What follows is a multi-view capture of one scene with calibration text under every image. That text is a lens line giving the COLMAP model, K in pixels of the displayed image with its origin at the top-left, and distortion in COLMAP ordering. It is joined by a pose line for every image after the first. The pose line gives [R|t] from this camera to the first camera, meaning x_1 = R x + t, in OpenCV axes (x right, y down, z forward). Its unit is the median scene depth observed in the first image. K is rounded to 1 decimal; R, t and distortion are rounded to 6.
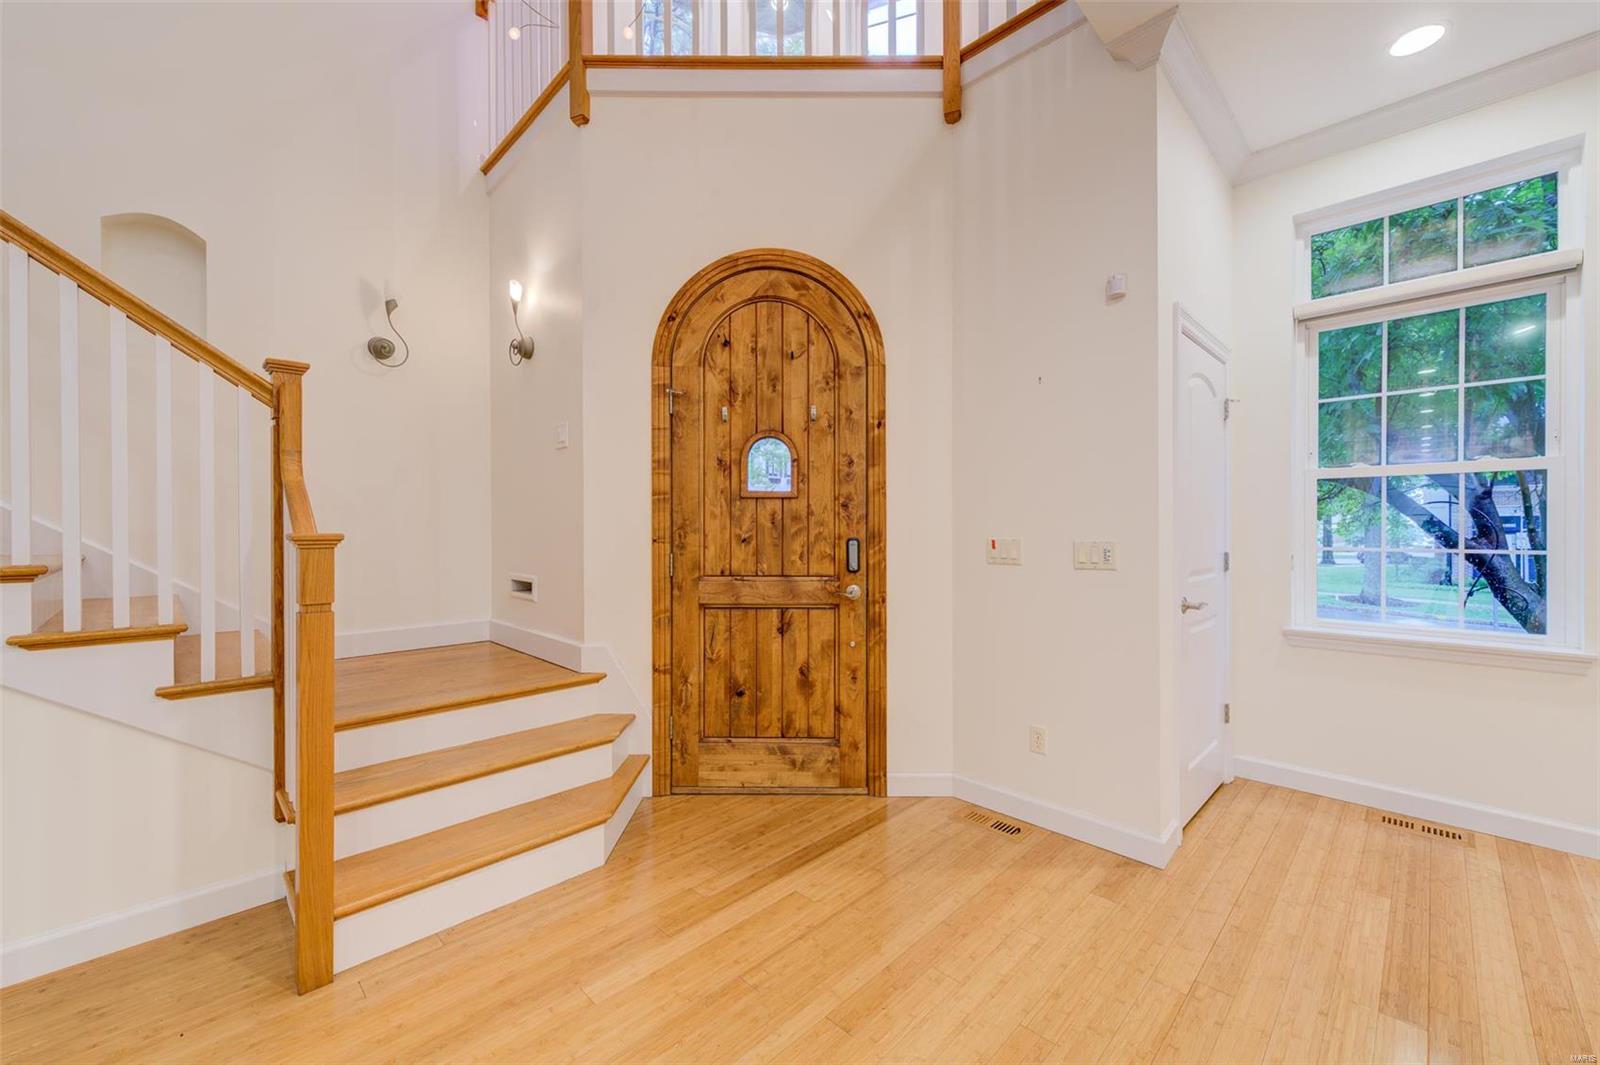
lens RADIAL K [[629.8, 0, 790.9], [0, 629.8, 525.6], [0, 0, 1]] dist [0.001867, 0.000007]
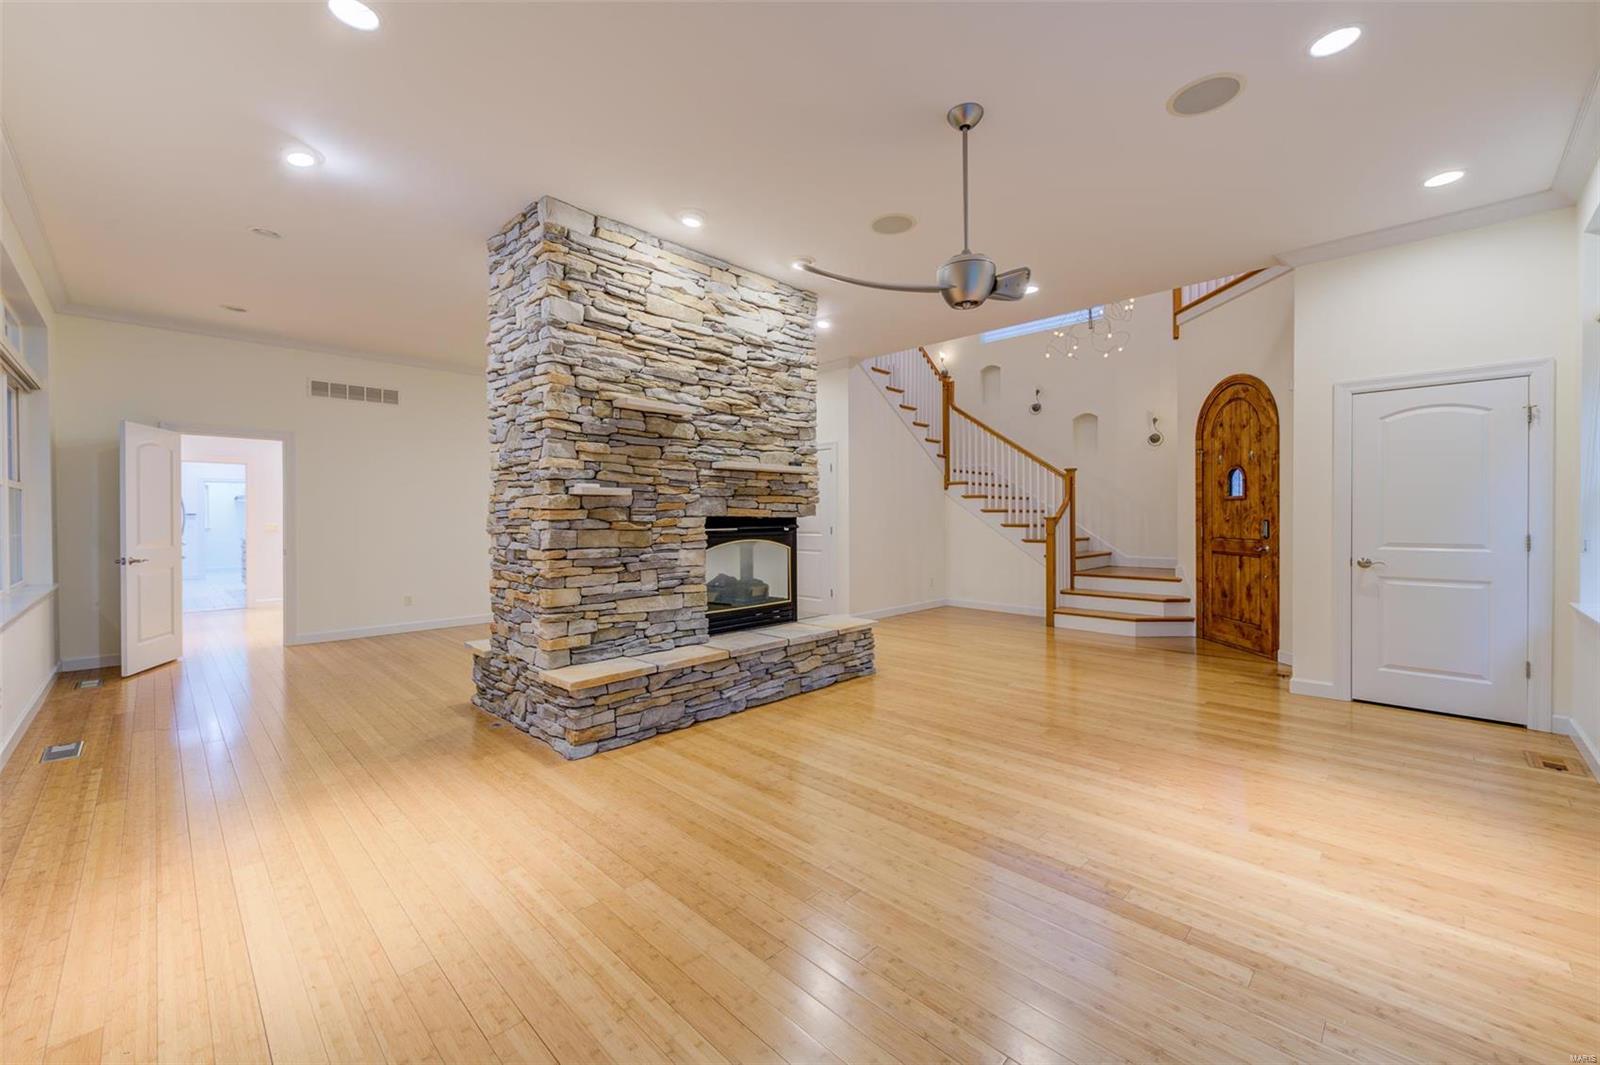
lens RADIAL K [[629.8, 0, 790.9], [0, 629.8, 525.6], [0, 0, 1]] dist [0.001867, 0.000007]
pose [[0.009272, 0.014488, -0.999852, 1.945052], [0.004749, 0.999883, 0.014533, 0.003118], [0.999946, -0.004883, 0.009203, -0.422882]]
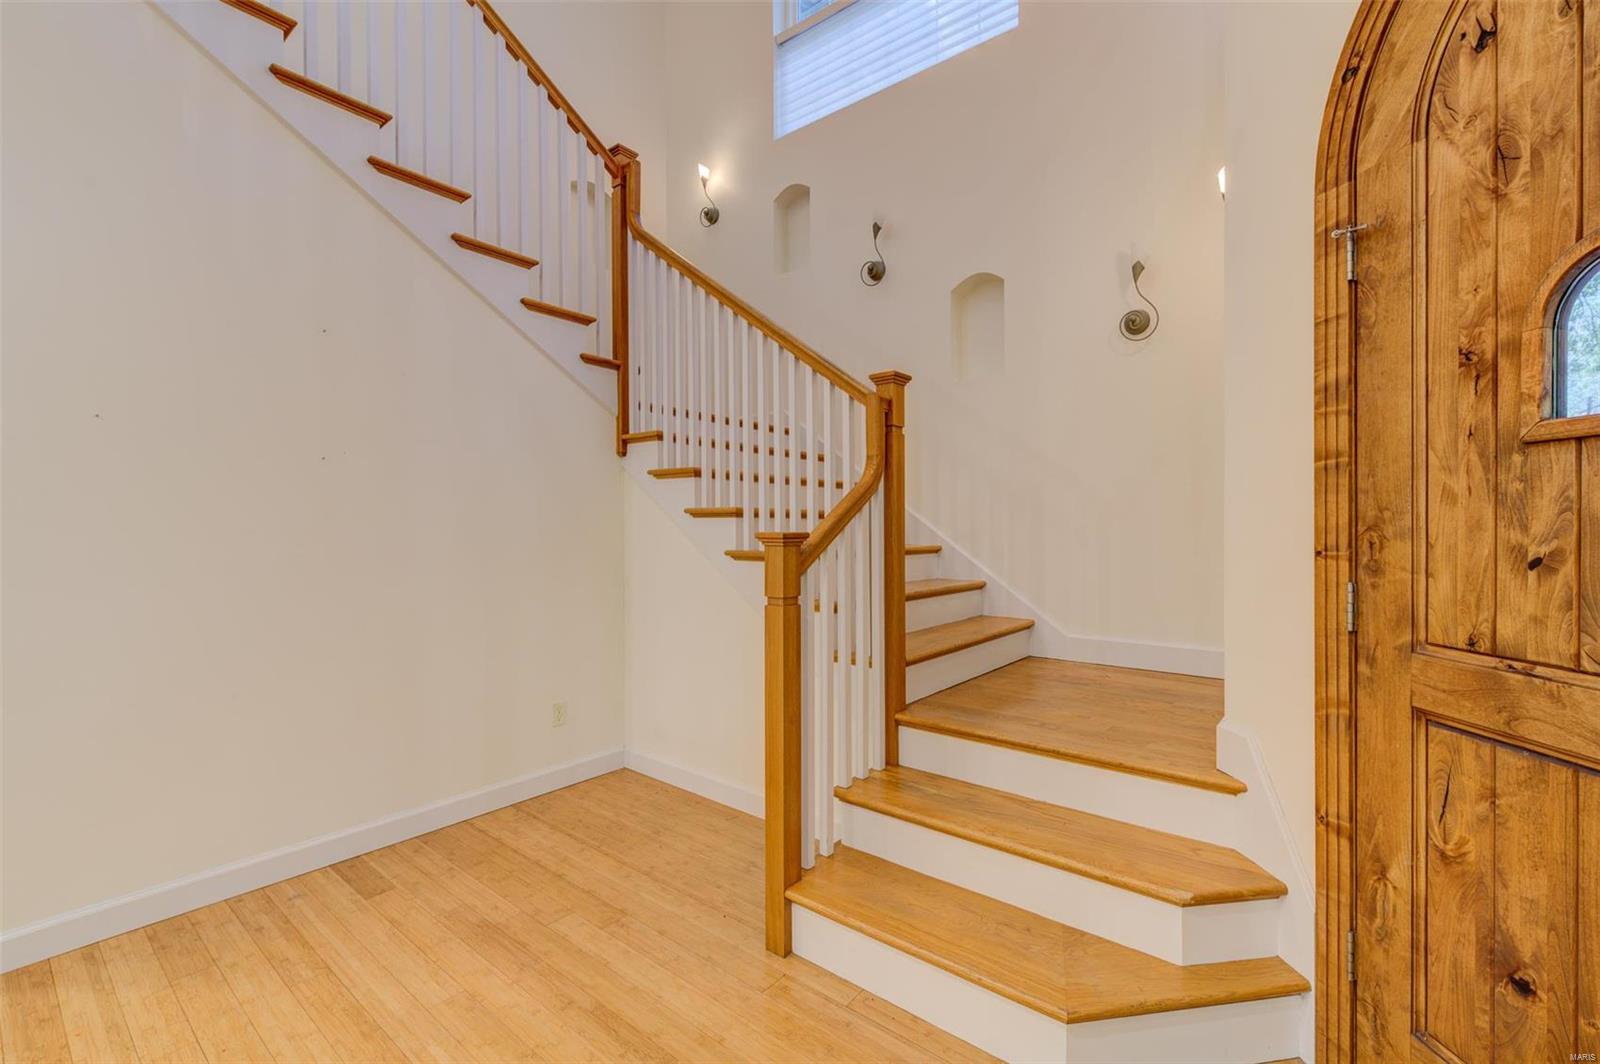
lens RADIAL K [[658.7, 0, 888.3], [0, 658.7, 530.3], [0, 0, 1]] dist [0.001496, 0.000051]
pose [[0.181218, 0.007000, -0.983418, 0.224499], [-0.000159, 0.999975, 0.007088, 0.002453], [0.983443, -0.001128, 0.181214, 0.575900]]
